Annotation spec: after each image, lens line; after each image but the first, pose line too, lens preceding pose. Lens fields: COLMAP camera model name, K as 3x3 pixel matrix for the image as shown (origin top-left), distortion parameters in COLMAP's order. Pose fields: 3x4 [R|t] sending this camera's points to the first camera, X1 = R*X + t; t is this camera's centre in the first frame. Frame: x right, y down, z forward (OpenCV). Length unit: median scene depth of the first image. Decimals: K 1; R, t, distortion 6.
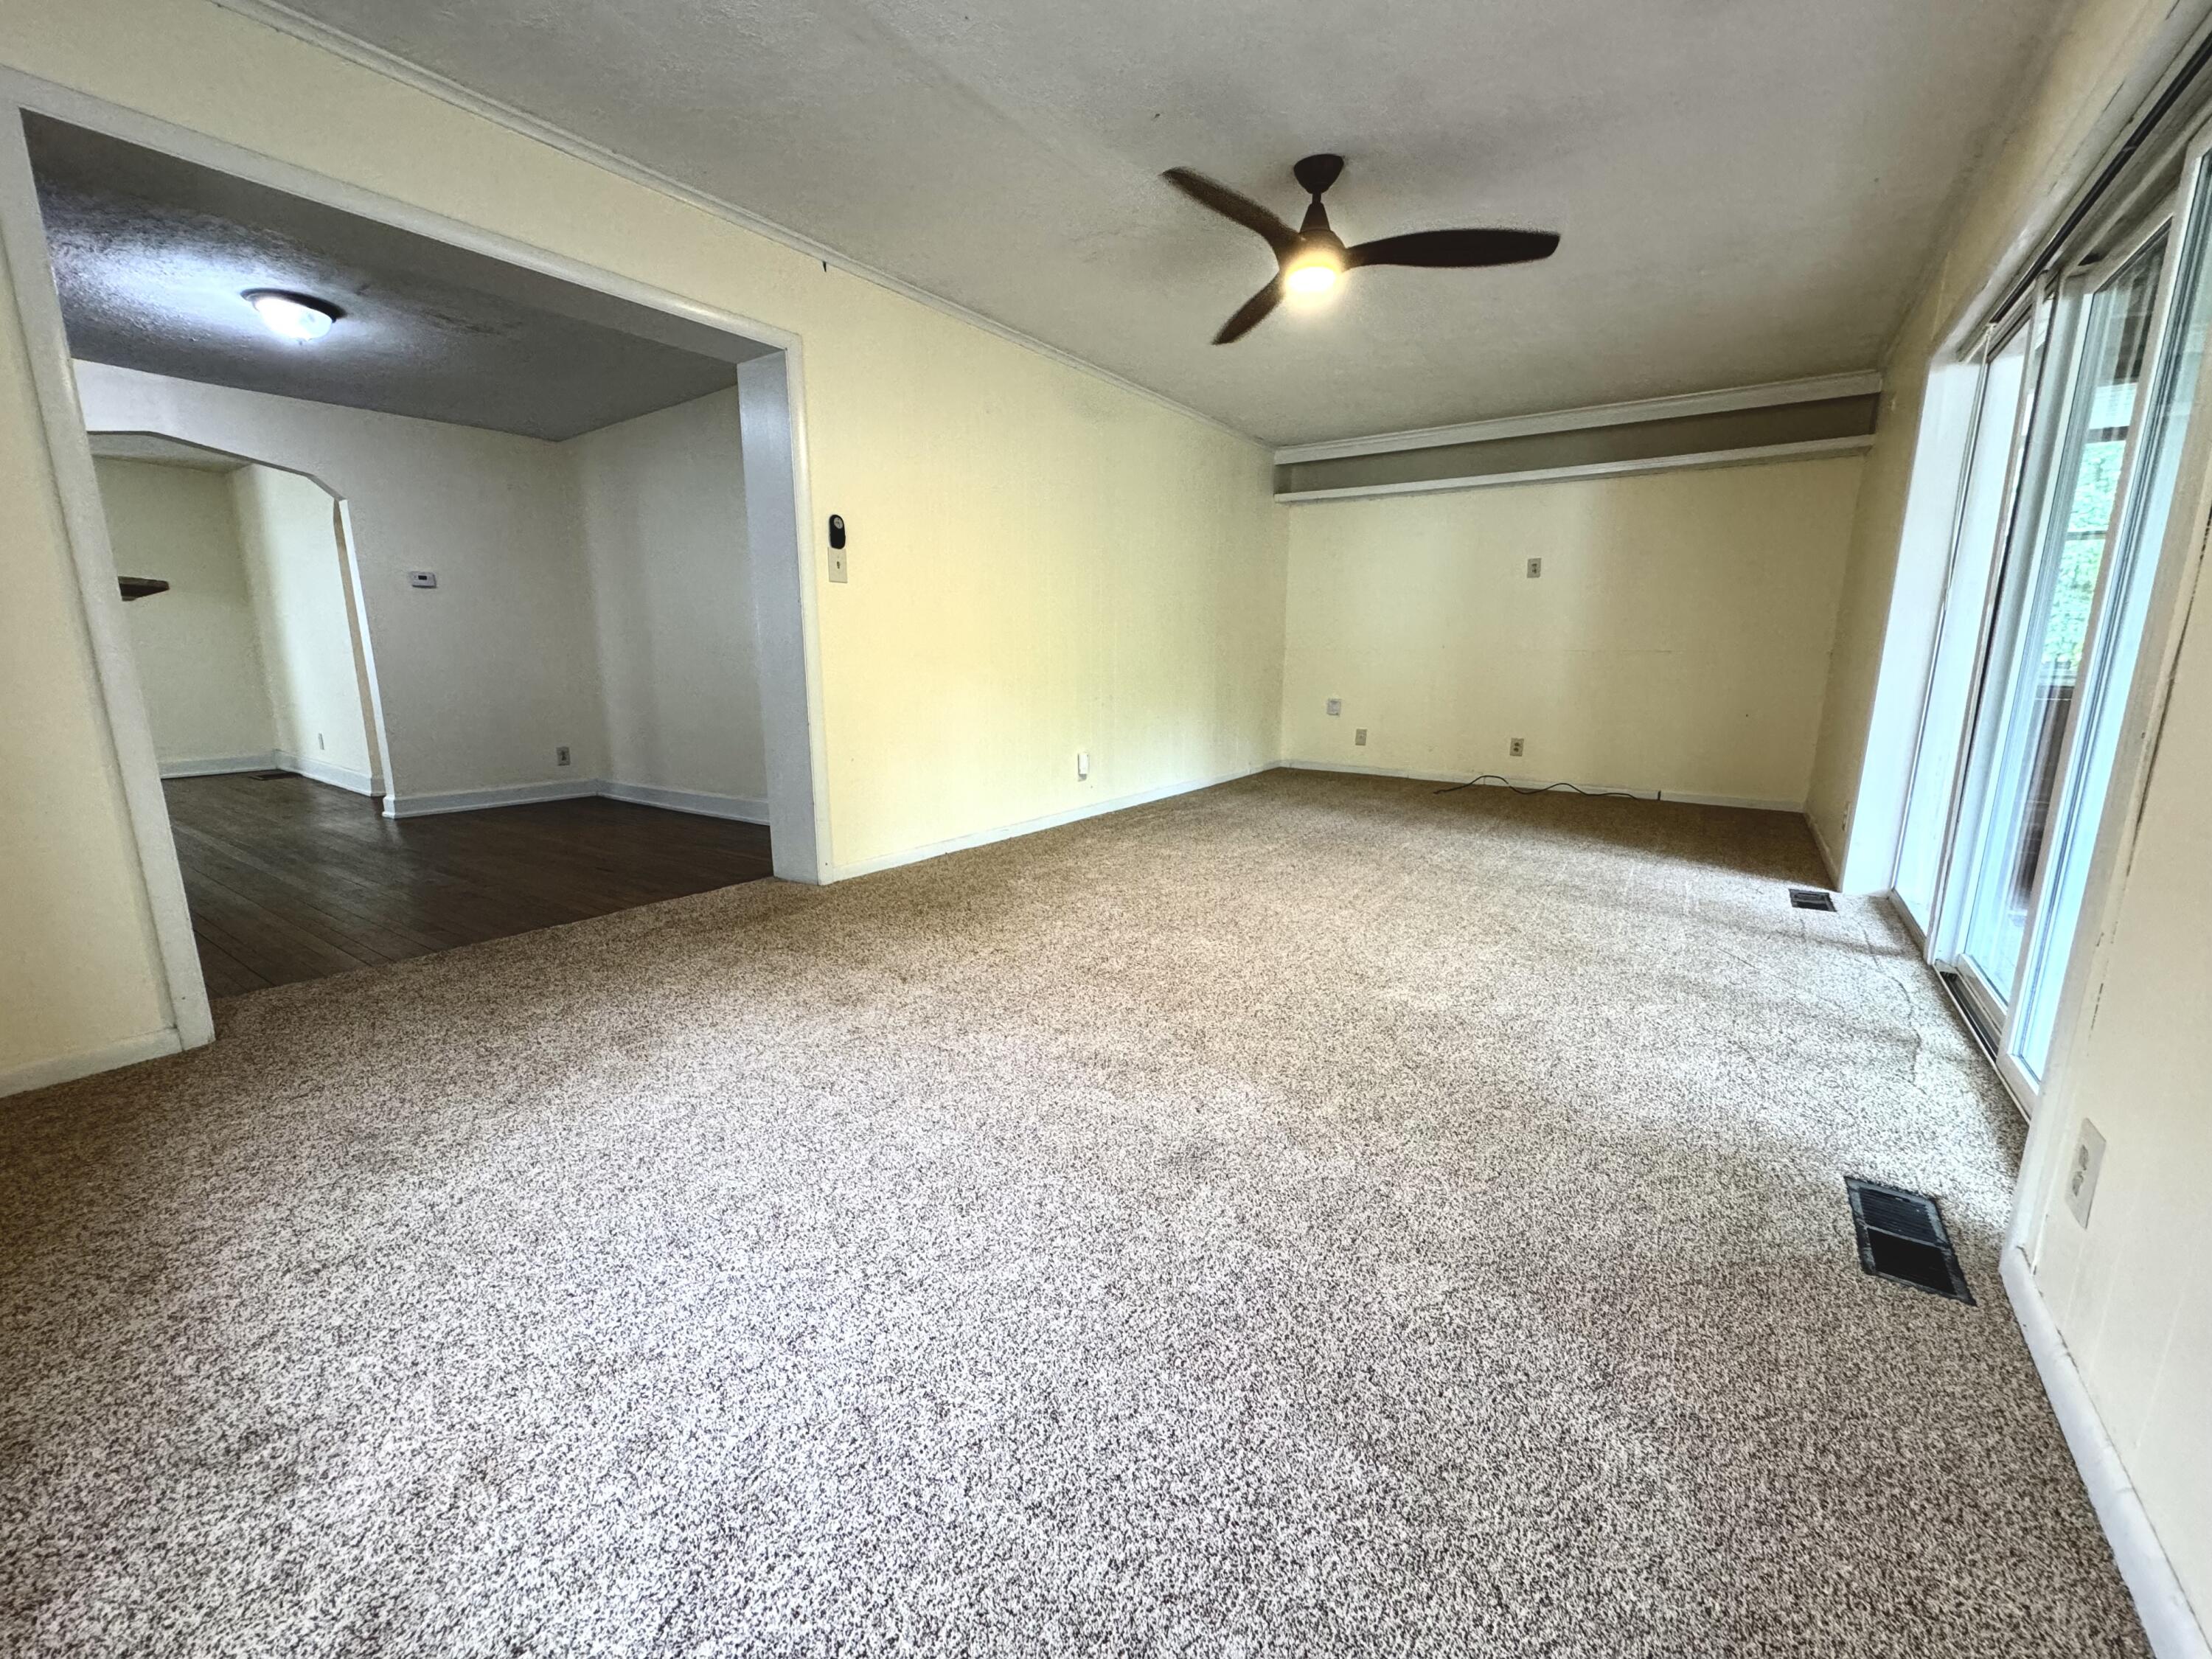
lens RADIAL K [[882.7, 0, 1104.1], [0, 882.7, 831.8], [0, 0, 1]] dist [-0.003797, 0.000406]
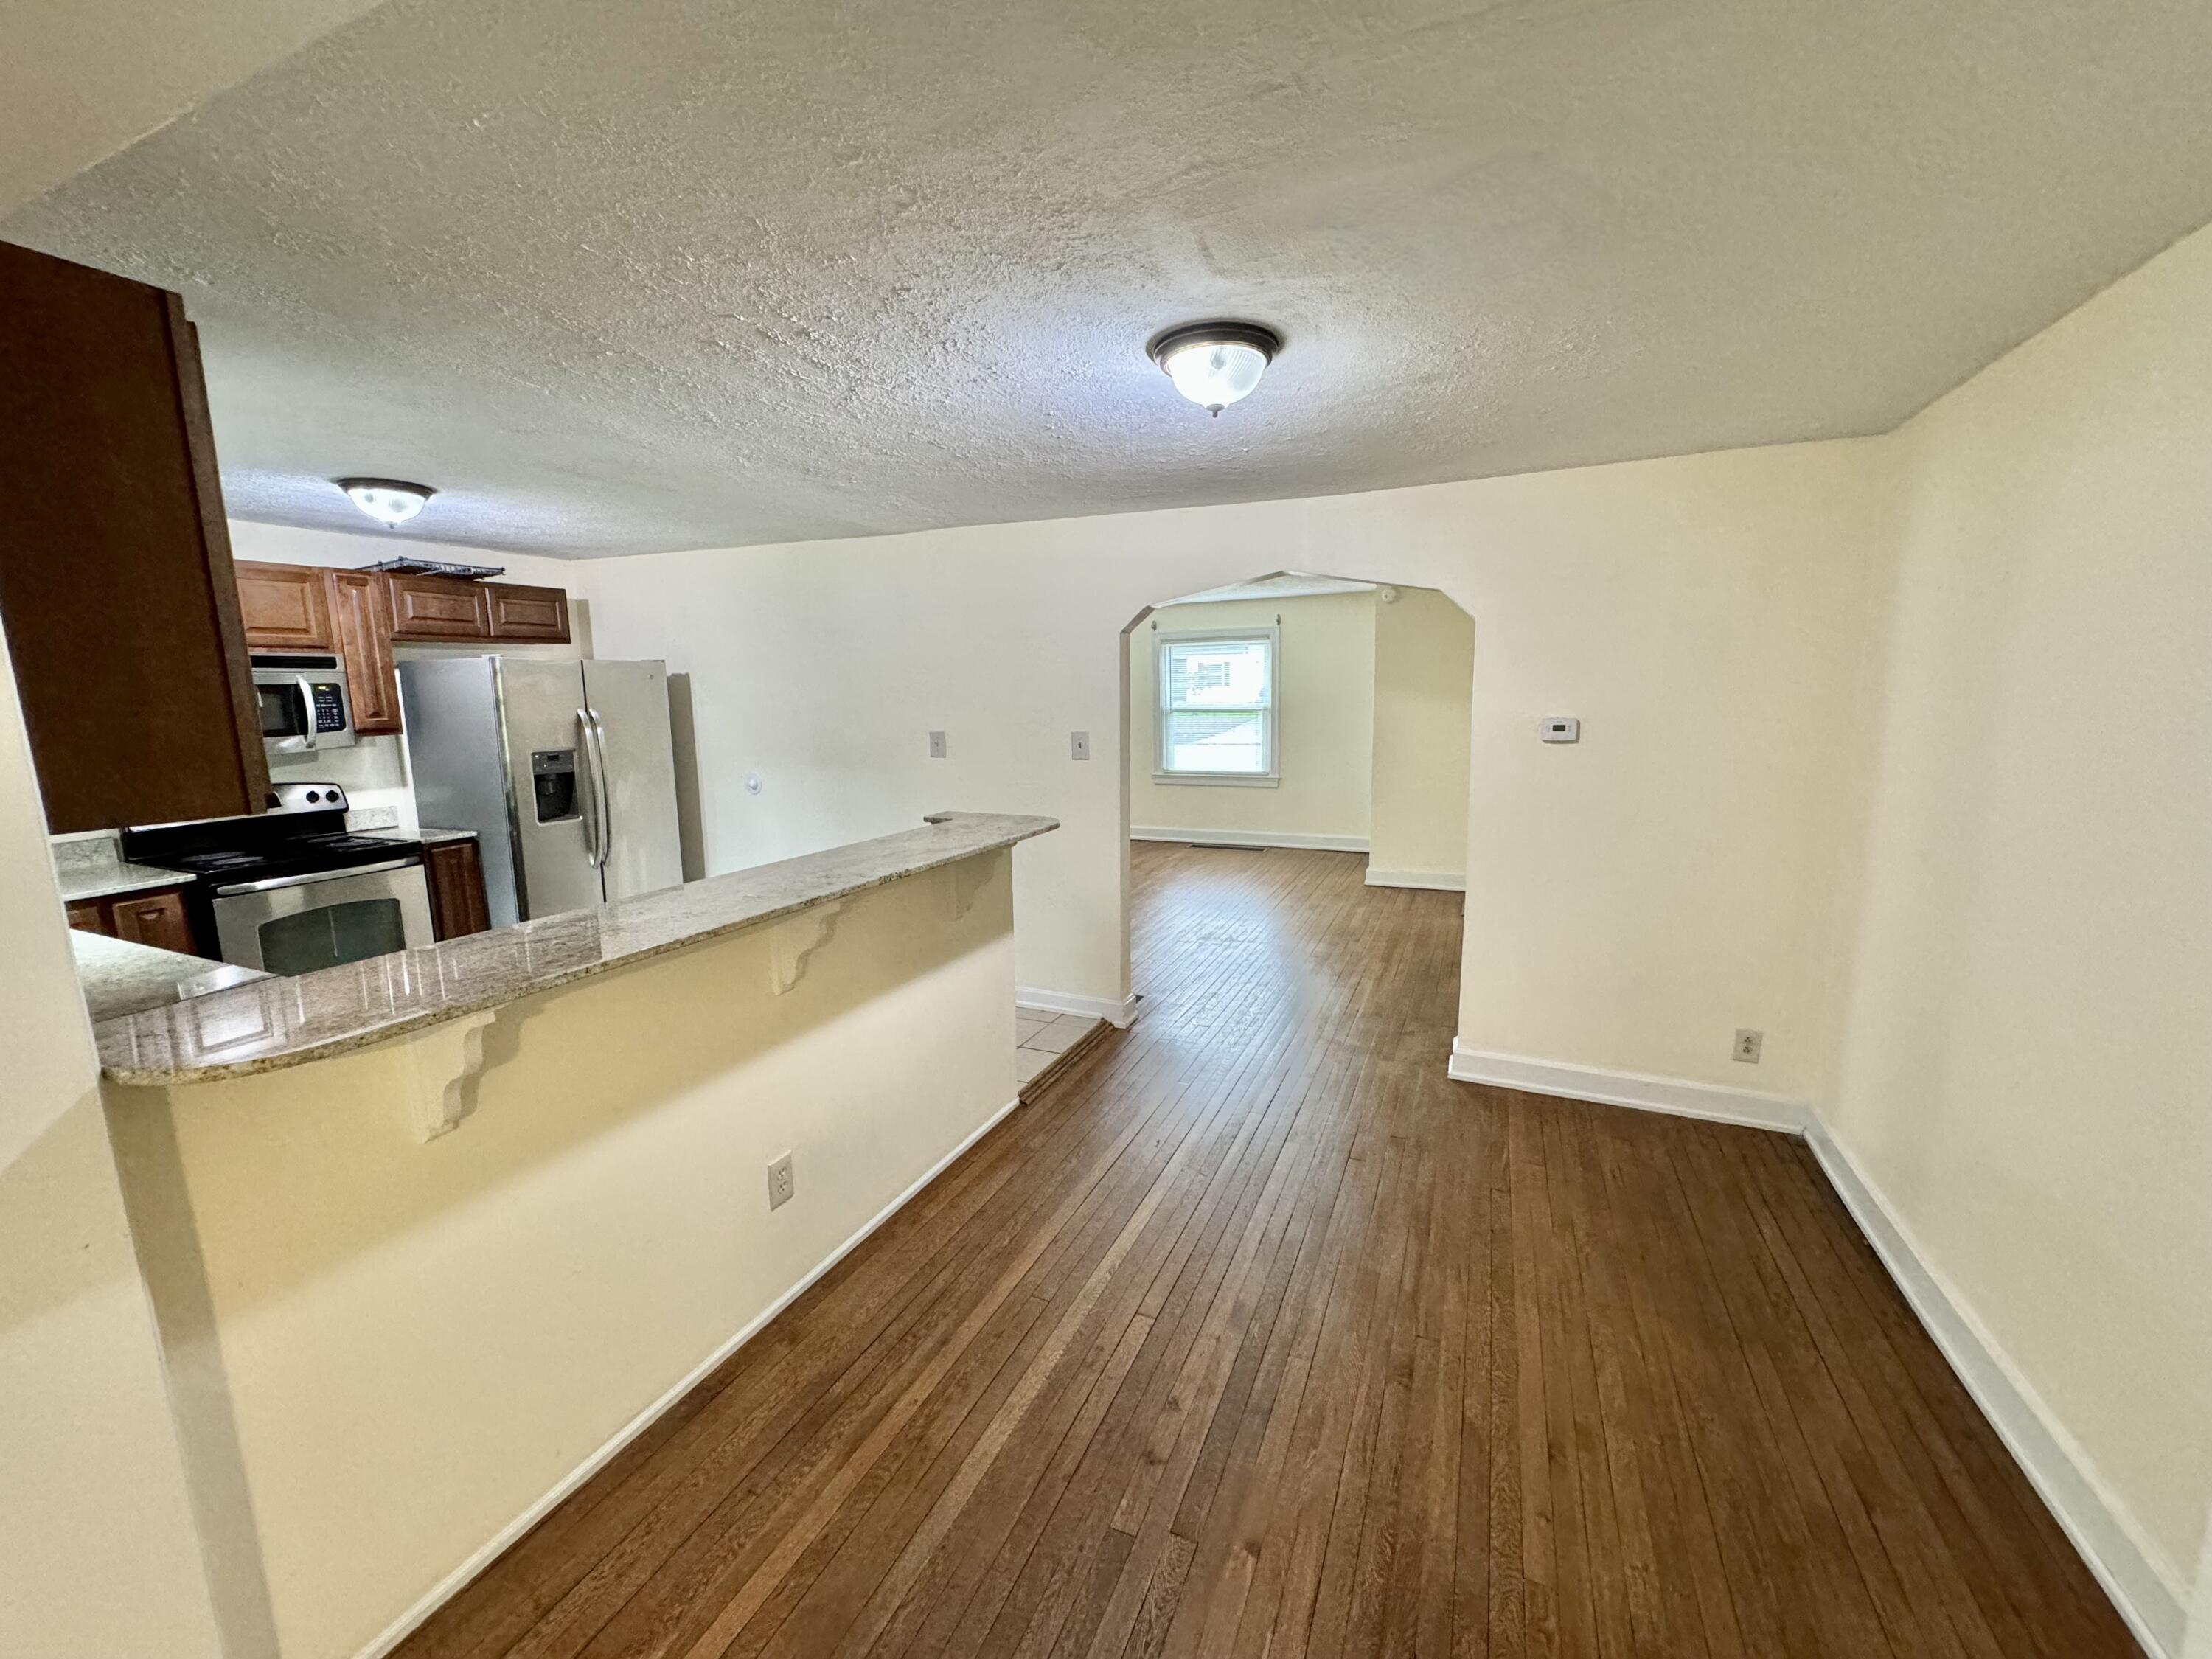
lens RADIAL K [[882.7, 0, 1110.3], [0, 882.7, 830.7], [0, 0, 1]] dist [-0.003797, 0.000406]
pose [[0.200210, 0.155629, -0.967314, -0.427668], [-0.178905, 0.976511, 0.120080, -0.442369], [0.963280, 0.149016, 0.223350, 1.065707]]
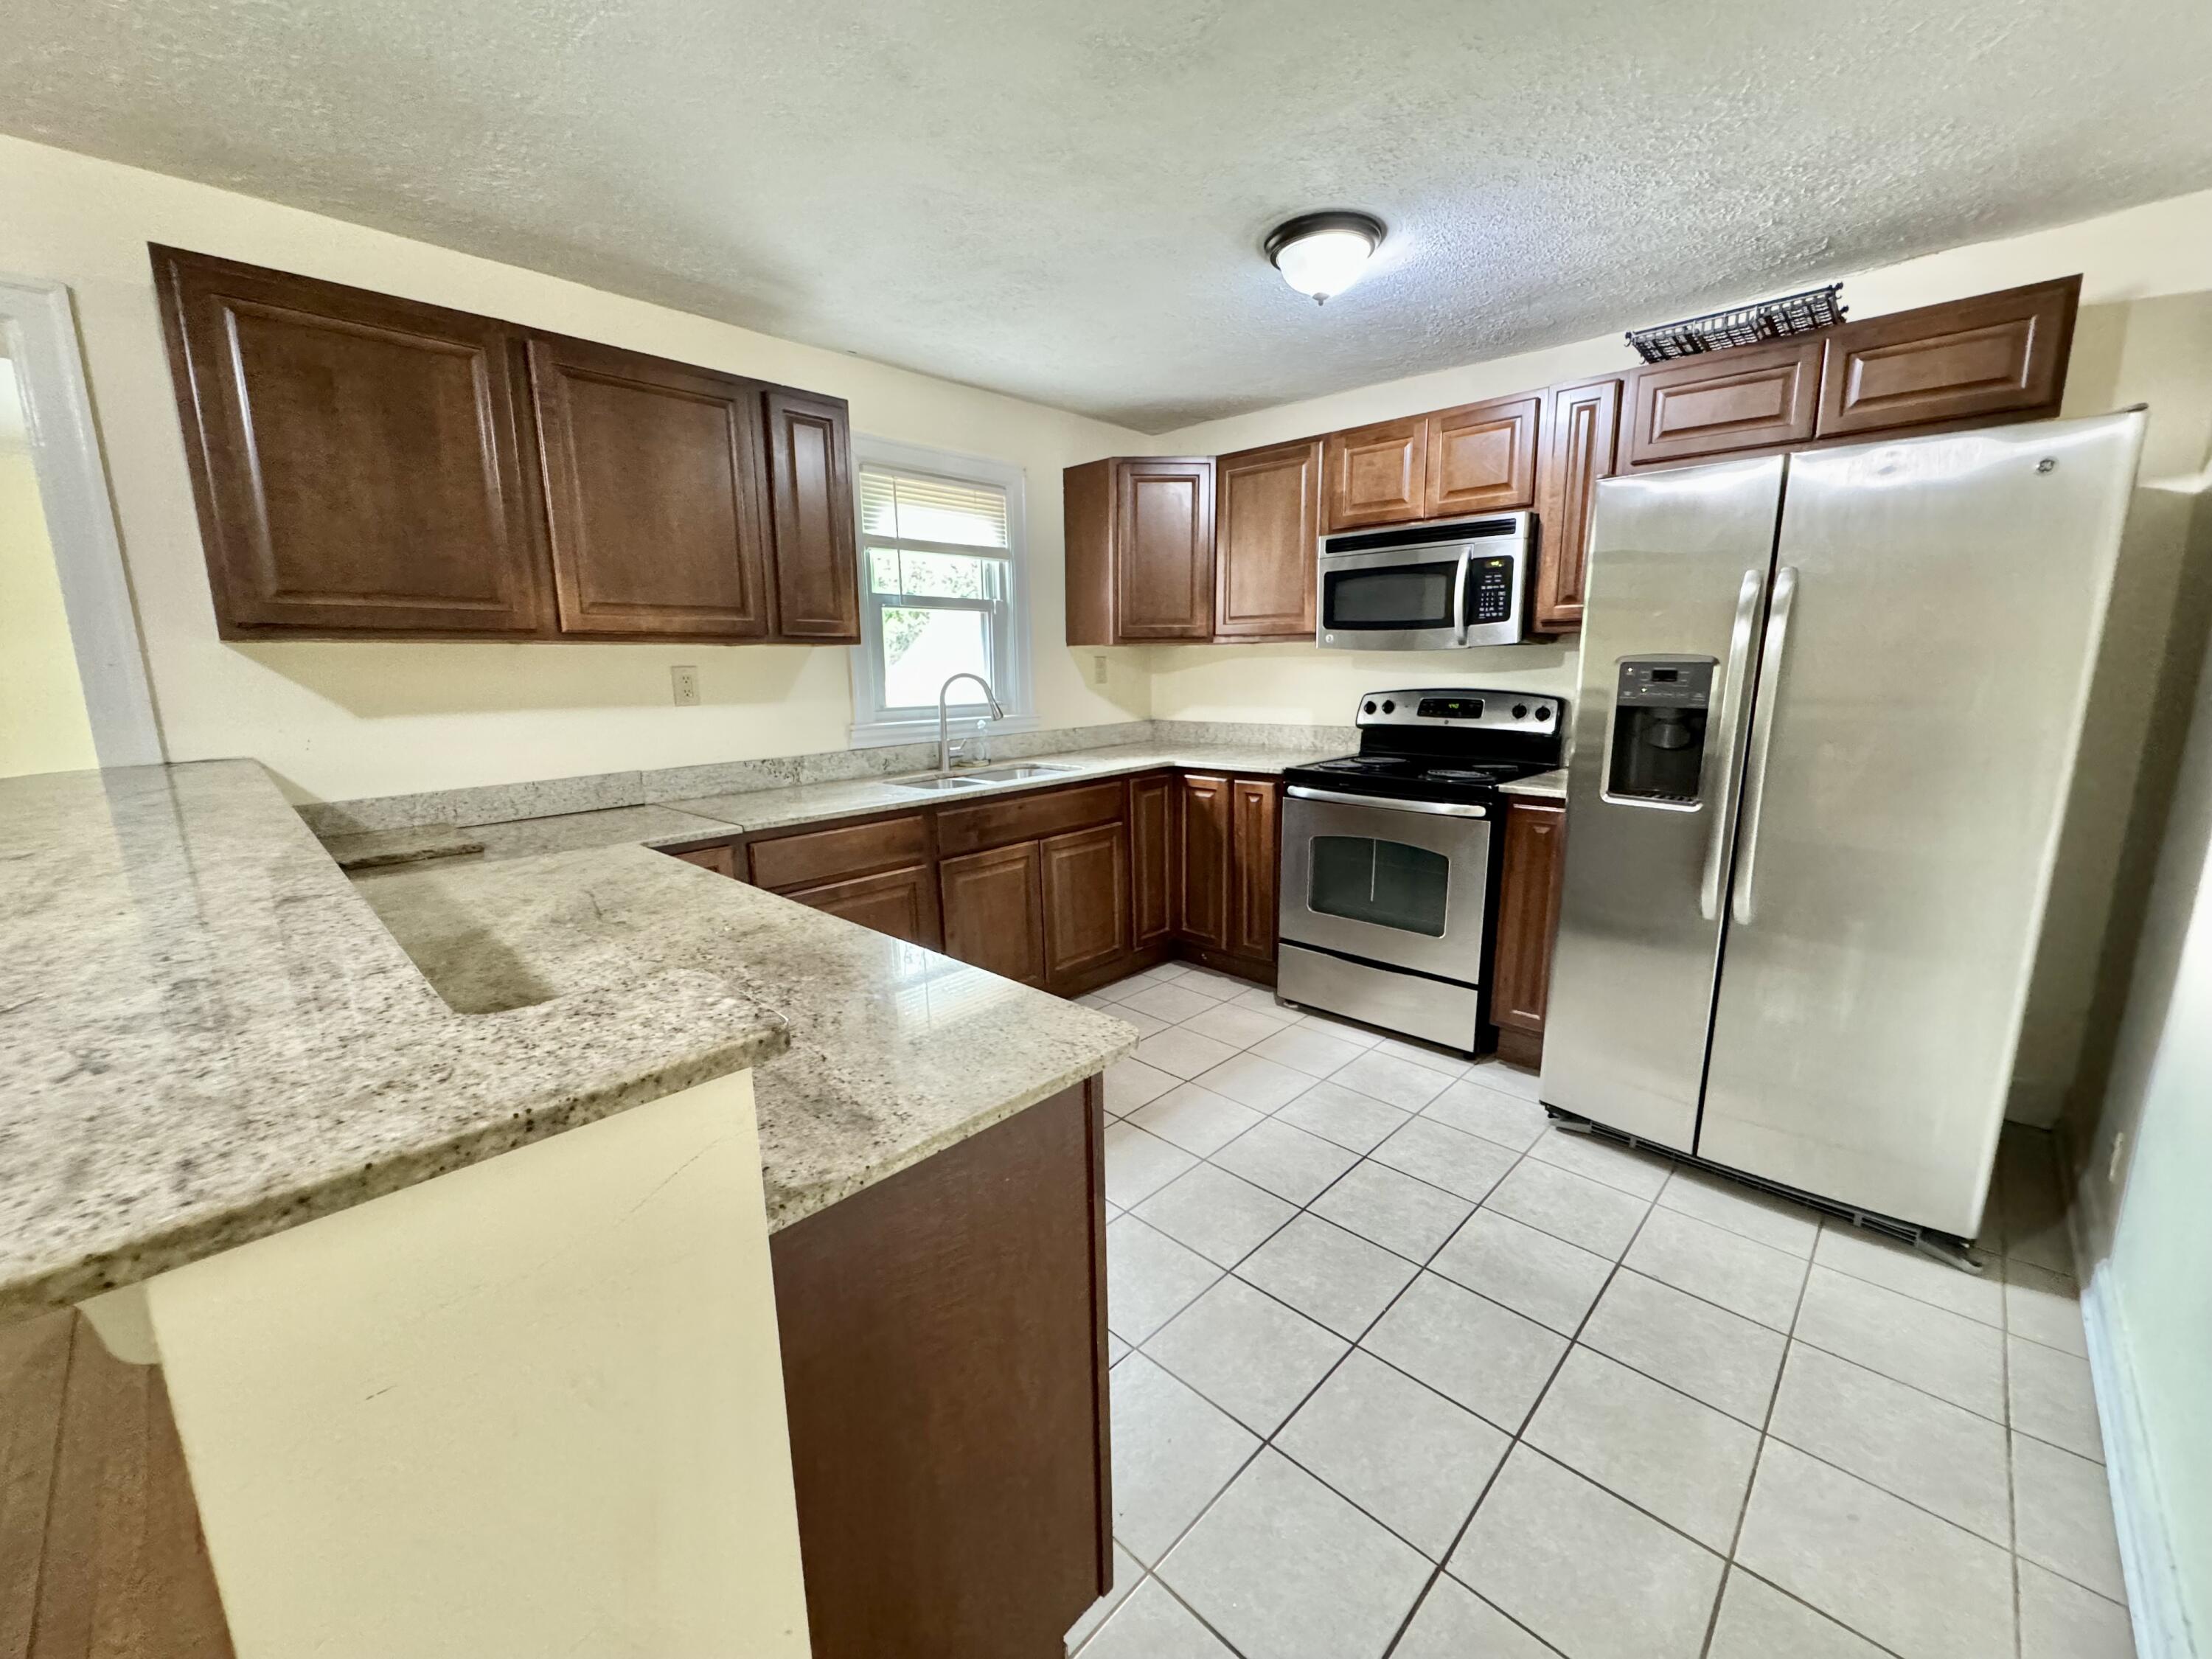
lens RADIAL K [[882.7, 0, 1098.5], [0, 882.7, 823.3], [0, 0, 1]] dist [-0.003797, 0.000406]
pose [[-0.987676, -0.015065, 0.155785, -1.726932], [0.044272, 0.927813, 0.370410, -0.395304], [-0.150120, 0.372742, -0.915711, 1.270391]]
